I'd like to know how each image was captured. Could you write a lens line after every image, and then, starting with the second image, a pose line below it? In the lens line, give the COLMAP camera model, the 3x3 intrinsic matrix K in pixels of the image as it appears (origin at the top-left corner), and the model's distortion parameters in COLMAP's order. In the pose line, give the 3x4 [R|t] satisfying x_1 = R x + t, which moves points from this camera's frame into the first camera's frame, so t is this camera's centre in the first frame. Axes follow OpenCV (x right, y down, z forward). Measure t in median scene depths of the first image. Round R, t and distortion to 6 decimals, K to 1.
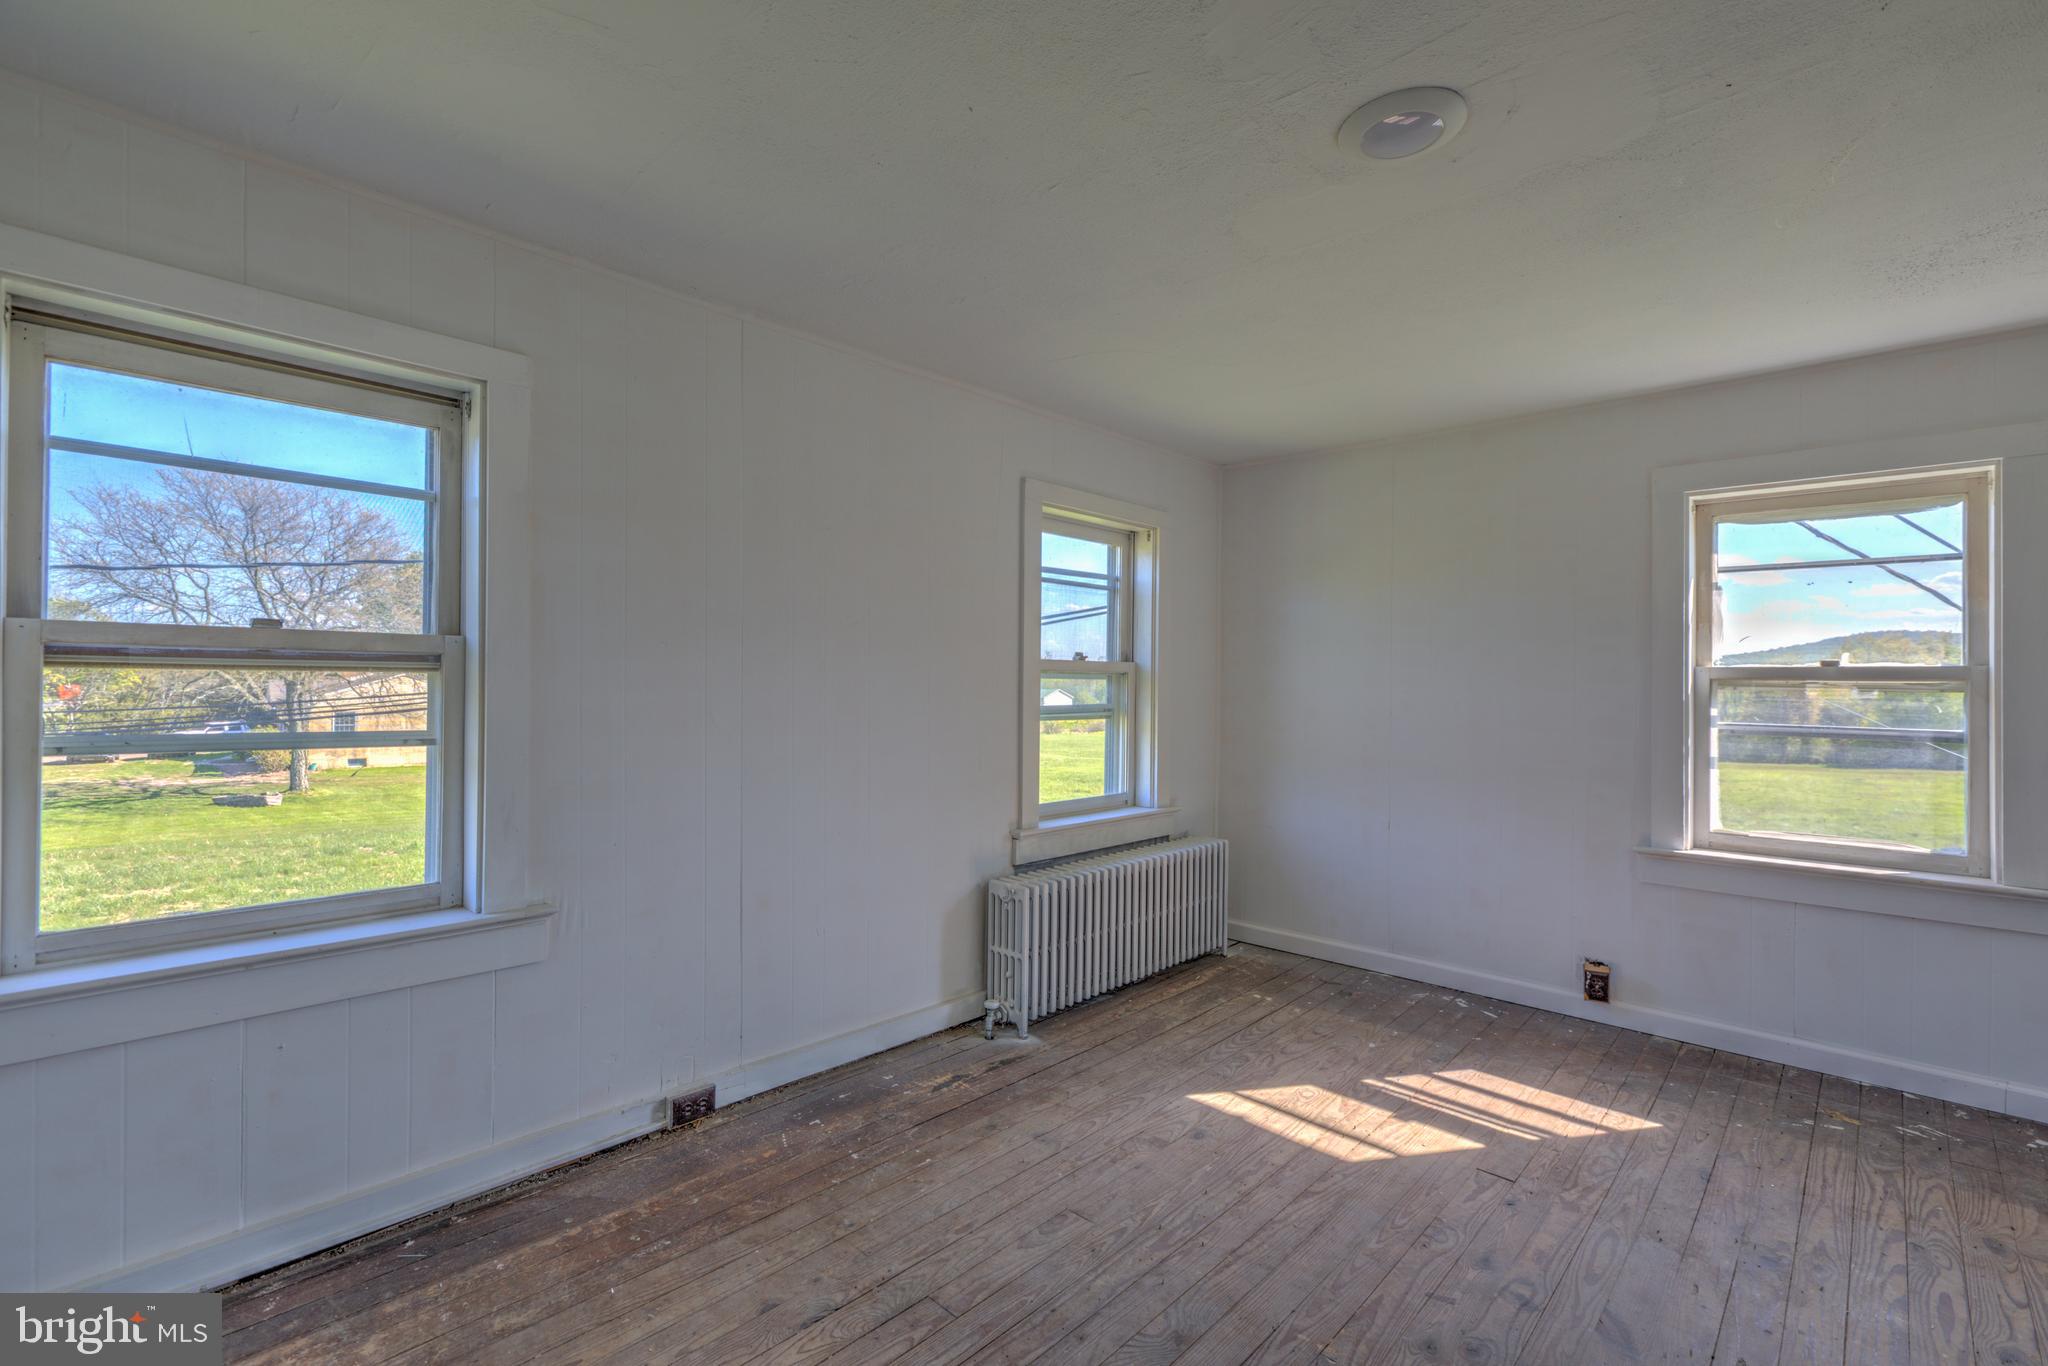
lens RADIAL K [[923.0, 0, 1044.3], [0, 923.0, 679.0], [0, 0, 1]] dist [-0.008941, 0.005222]
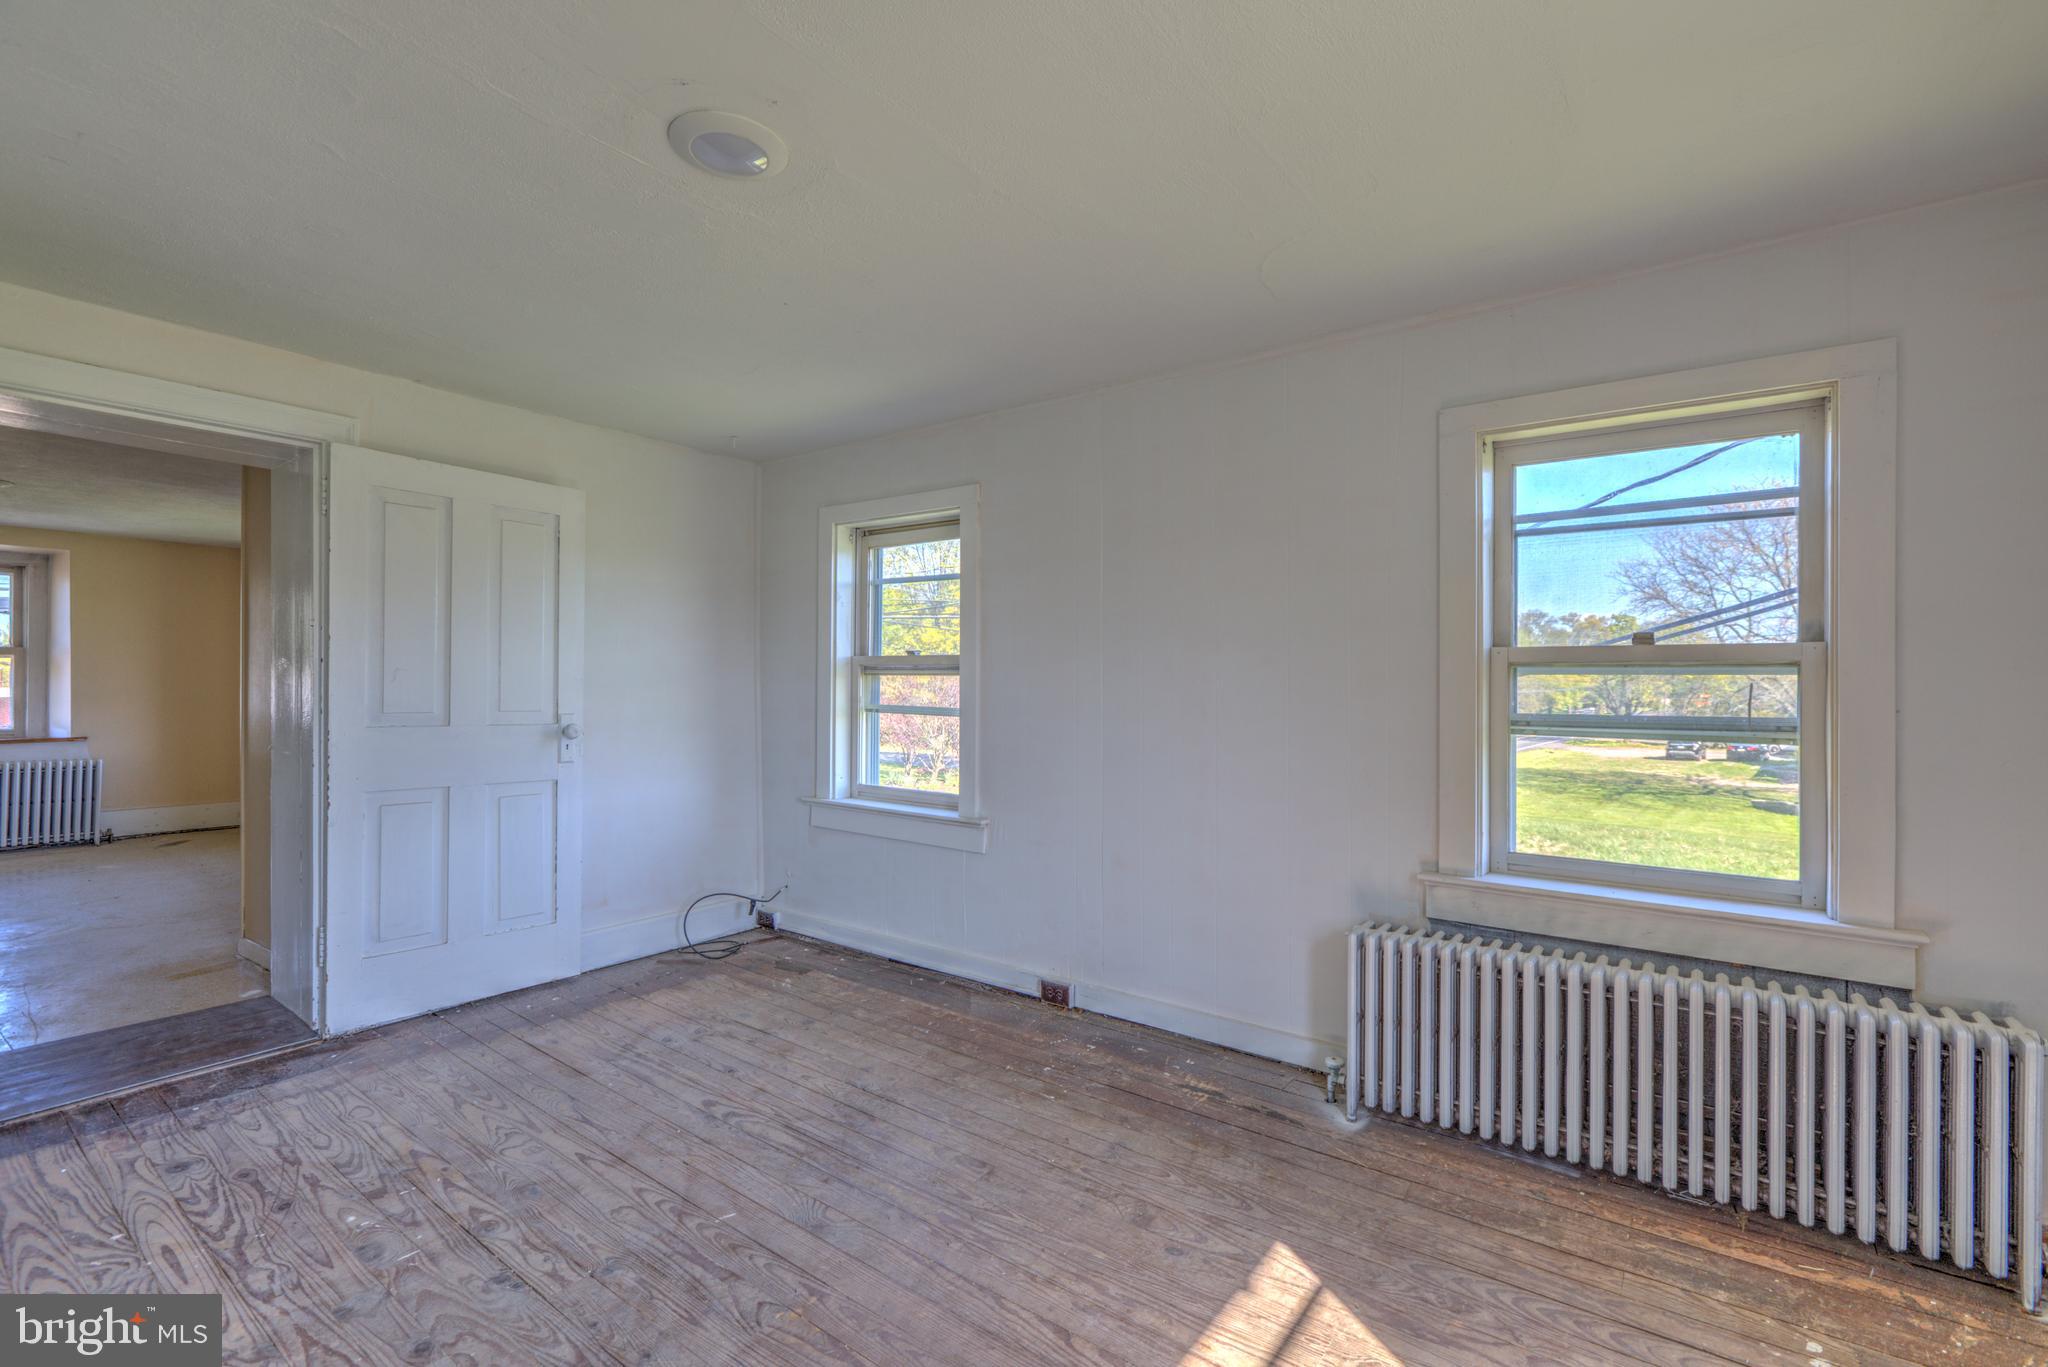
lens RADIAL K [[923.0, 0, 1018.4], [0, 923.0, 670.9], [0, 0, 1]] dist [-0.008941, 0.005222]
pose [[0.096645, -0.018756, -0.995142, 0.884487], [-0.001338, 0.999819, -0.018975, 0.014860], [0.995318, 0.003165, 0.096602, 0.738230]]
